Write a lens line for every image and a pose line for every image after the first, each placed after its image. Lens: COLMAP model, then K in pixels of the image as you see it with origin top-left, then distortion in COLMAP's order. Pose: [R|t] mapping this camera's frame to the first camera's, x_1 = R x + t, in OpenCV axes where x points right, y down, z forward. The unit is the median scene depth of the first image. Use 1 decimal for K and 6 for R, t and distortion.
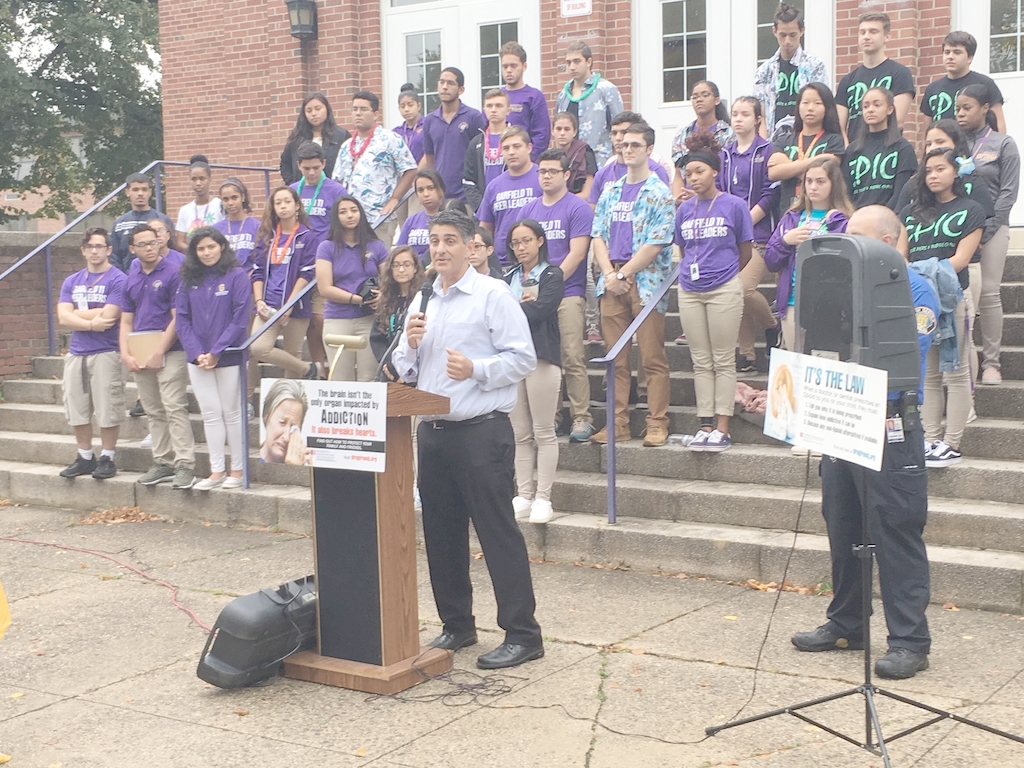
lens RADIAL K [[1509.4, 0, 521.4], [0, 1509.4, 382.4], [0, 0, 1]] dist [0.055588, 0.000000]
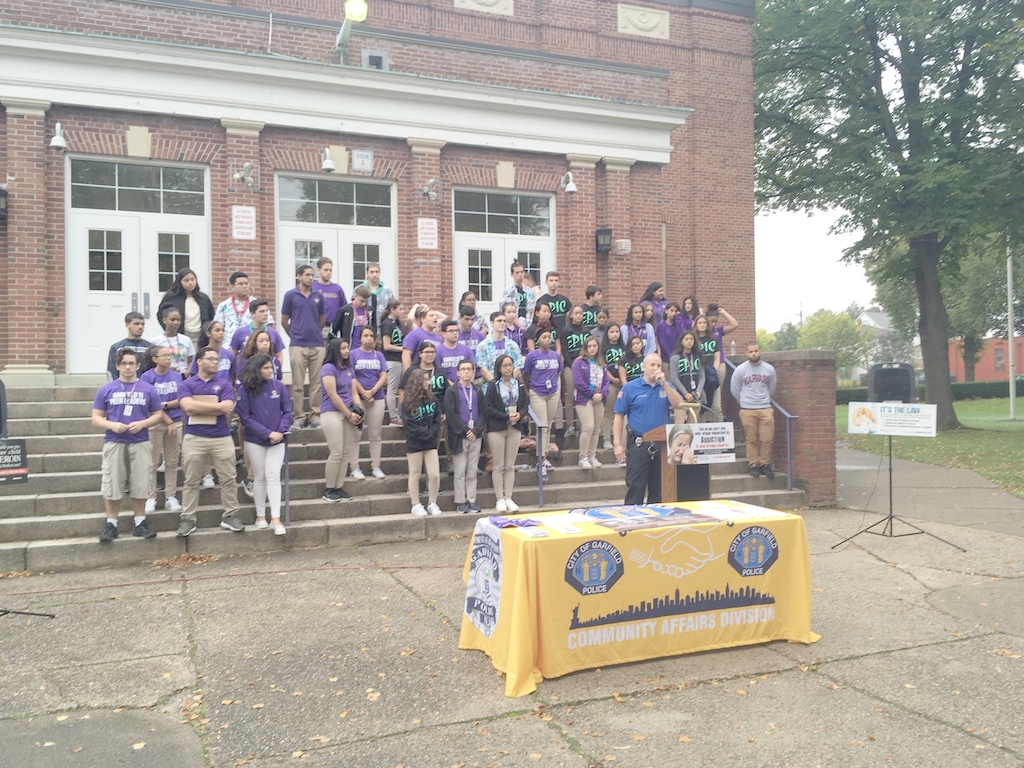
lens RADIAL K [[875.5, 0, 512.8], [0, 875.5, 386.5], [0, 0, 1]] dist [0.074799, -0.097510]
pose [[0.559810, 0.014856, 0.828488, -0.897371], [0.071570, 0.995236, -0.066206, 0.007087], [-0.825524, 0.096358, 0.556080, 0.348372]]
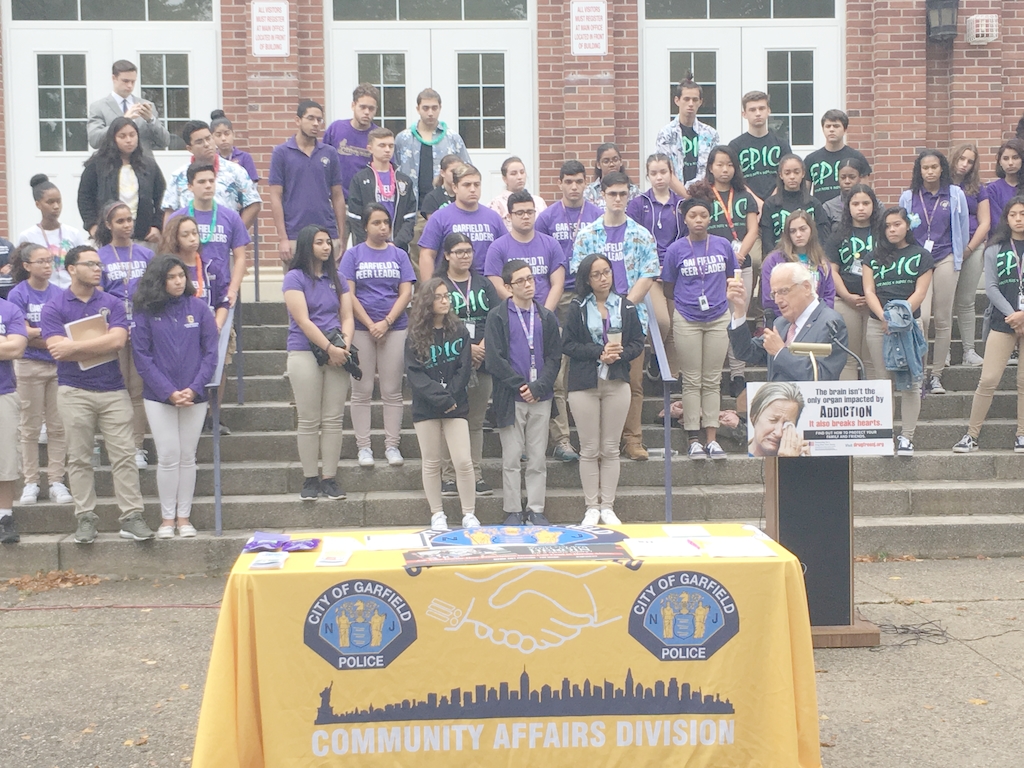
lens RADIAL K [[1621.9, 0, 513.4], [0, 1621.9, 387.3], [0, 0, 1]] dist [0.049776, 0.000000]
pose [[0.797472, -0.020726, 0.602999, -0.725096], [0.047635, 0.998453, -0.028679, 0.018963], [-0.601472, 0.051594, 0.797226, 0.098516]]
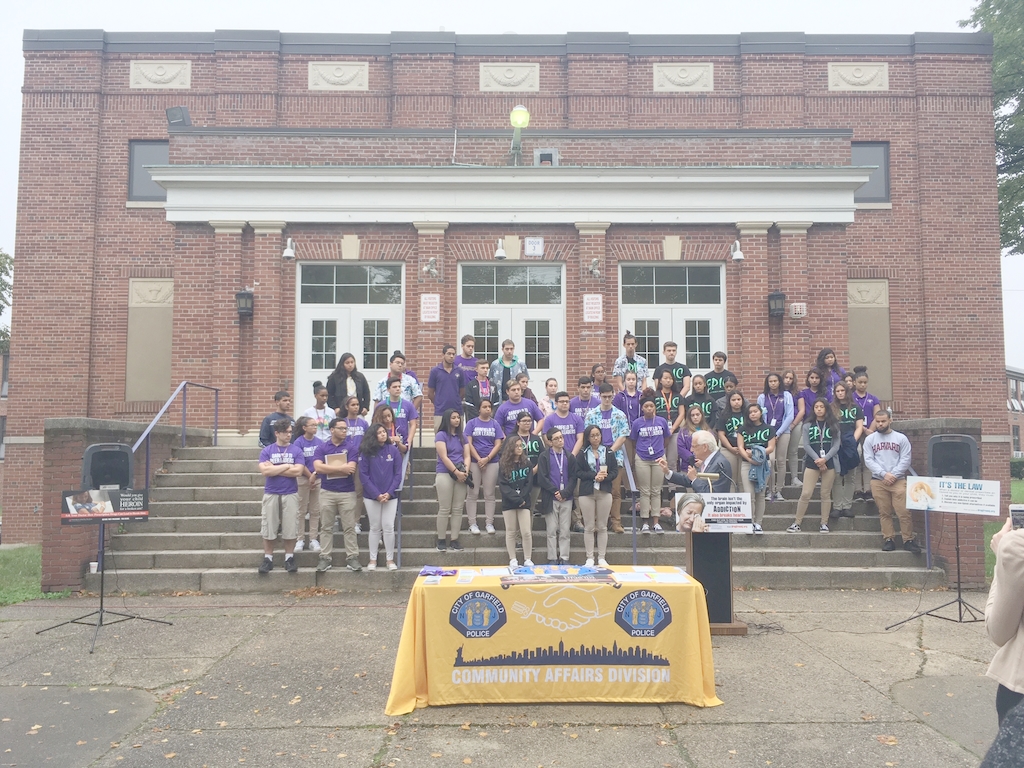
lens RADIAL K [[875.5, 0, 514.0], [0, 875.5, 387.4], [0, 0, 1]] dist [0.074799, -0.097510]
pose [[0.821205, 0.059267, 0.567547, -0.762983], [0.032024, 0.988238, -0.149536, 0.020059], [-0.569734, 0.140975, 0.809648, 0.057472]]
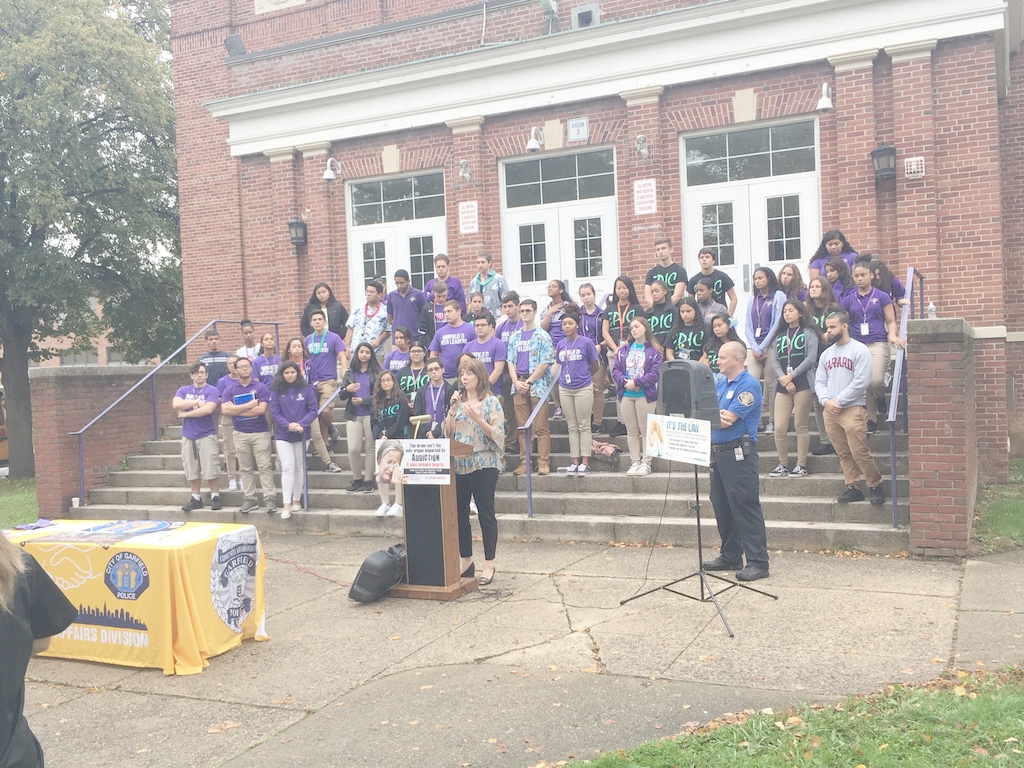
lens RADIAL K [[1020.3, 0, 517.5], [0, 1020.3, 387.5], [0, 0, 1]] dist [0.053307, 0.000000]
pose [[0.988726, -0.026509, 0.147372, -0.128095], [0.036159, 0.997346, -0.063197, 0.013878], [-0.145305, 0.067814, 0.987060, -0.219343]]
